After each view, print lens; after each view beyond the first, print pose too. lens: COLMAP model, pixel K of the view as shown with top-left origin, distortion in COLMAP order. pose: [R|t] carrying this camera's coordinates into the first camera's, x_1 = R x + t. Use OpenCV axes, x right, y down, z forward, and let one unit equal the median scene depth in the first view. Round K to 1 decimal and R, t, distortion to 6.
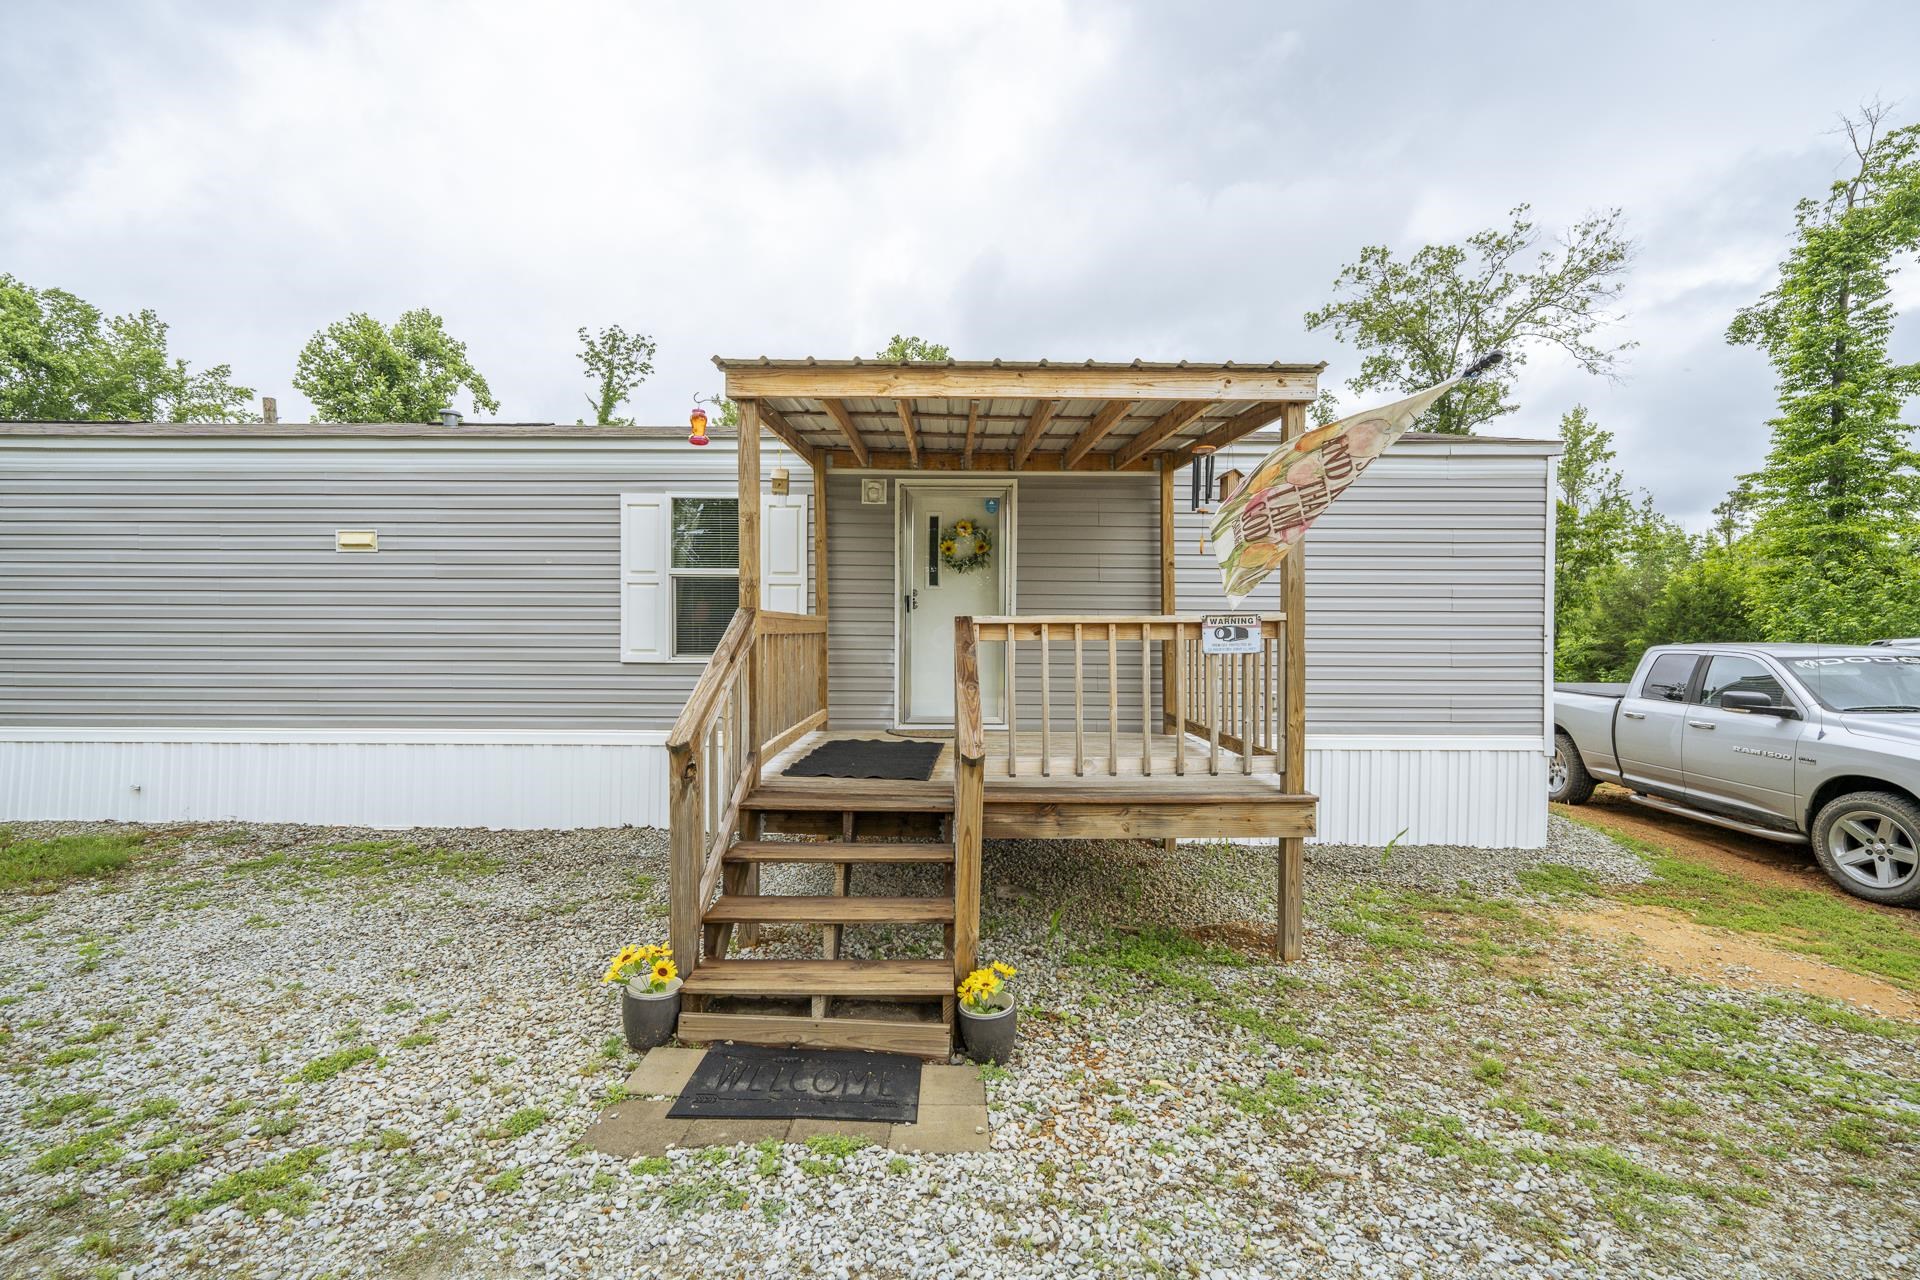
lens RADIAL K [[774.6, 0, 958.9], [0, 774.6, 641.4], [0, 0, 1]] dist [-0.004084, -0.000145]
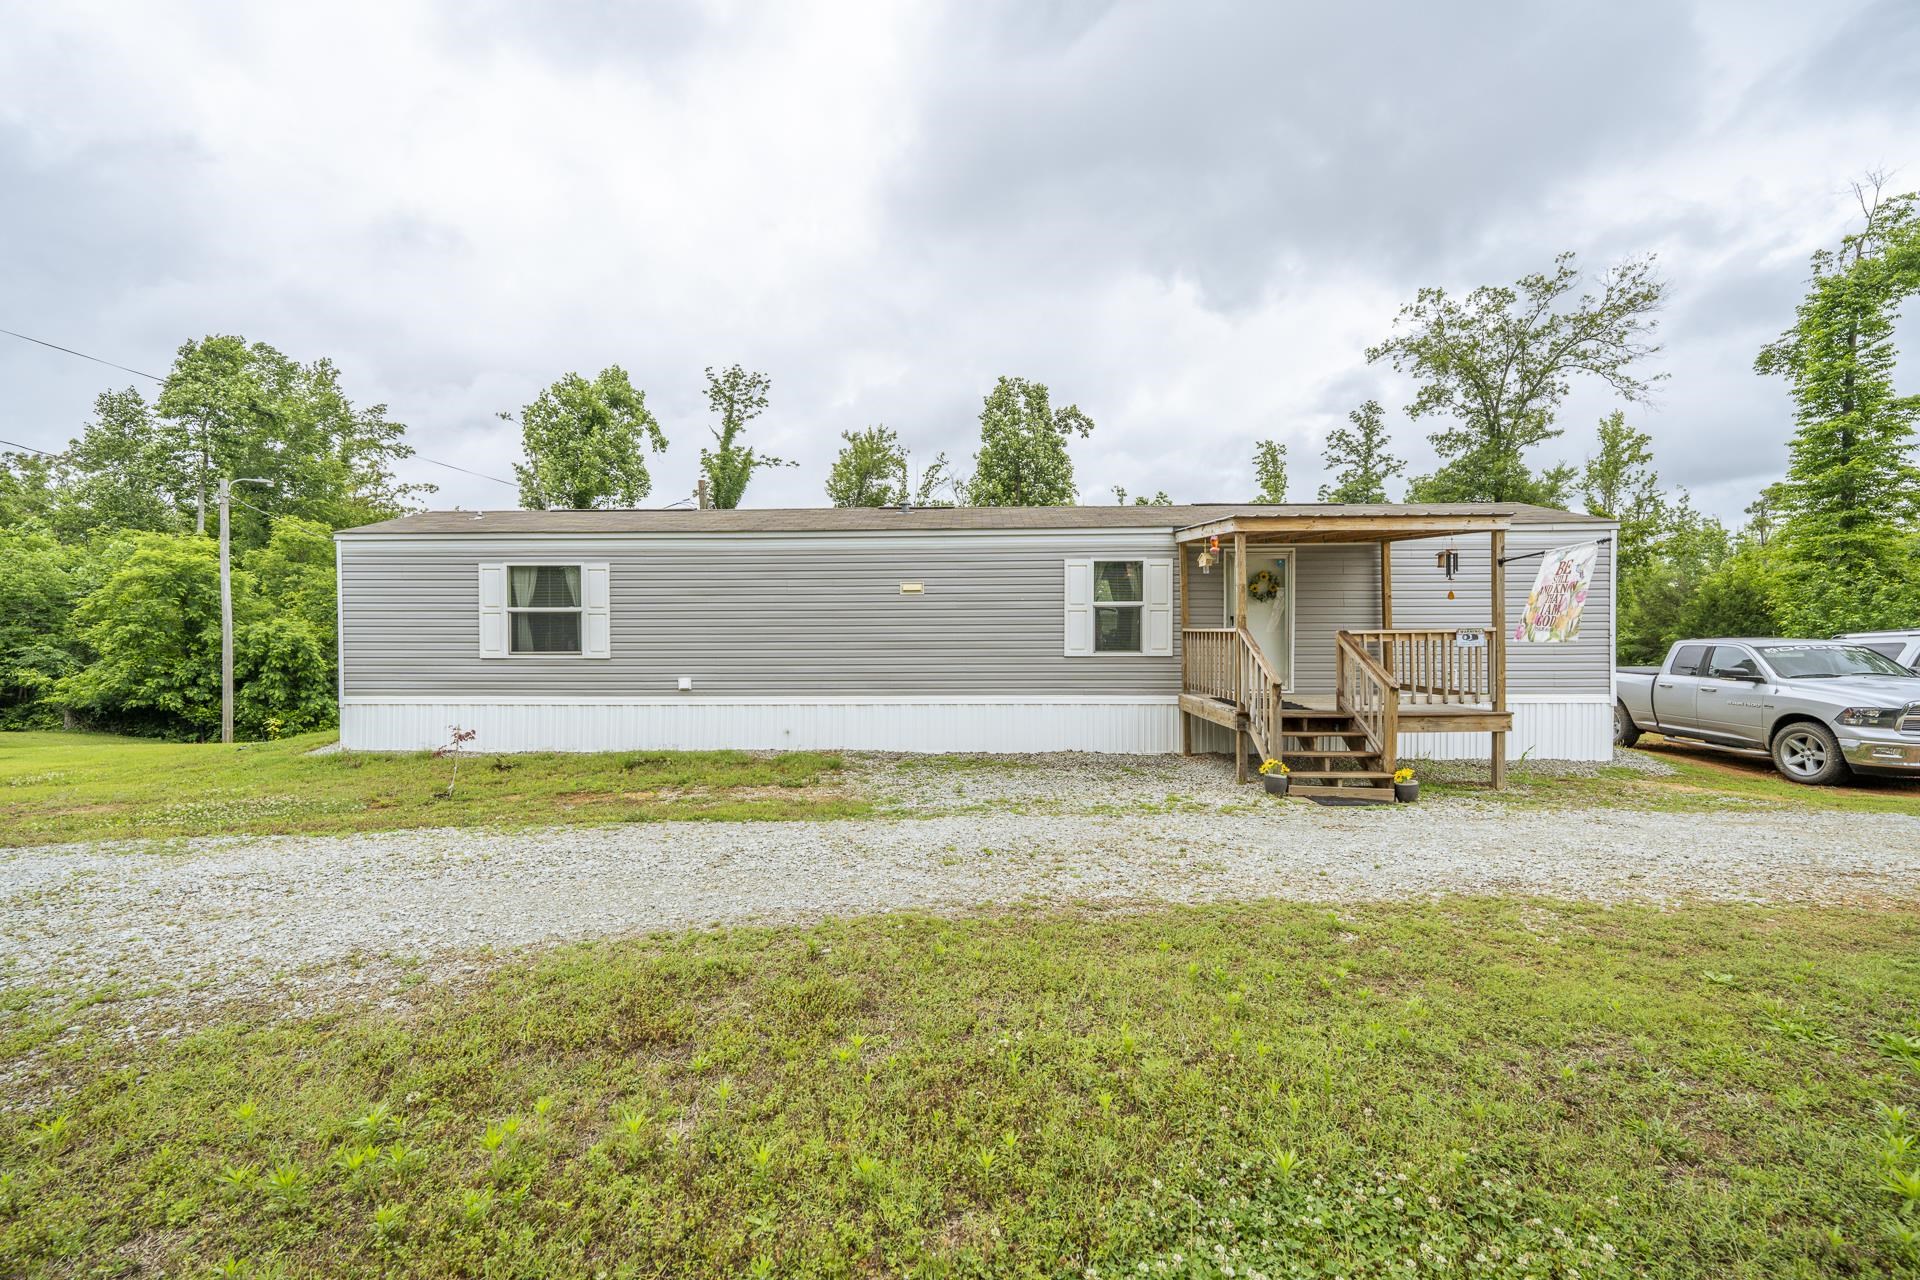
lens RADIAL K [[771.2, 0, 956.7], [0, 771.2, 645.2], [0, 0, 1]] dist [-0.001873, -0.000469]
pose [[0.999510, -0.010415, -0.029512, -0.147382], [0.010508, 0.999940, 0.002985, -0.001400], [0.029479, -0.003294, 0.999560, -0.172253]]
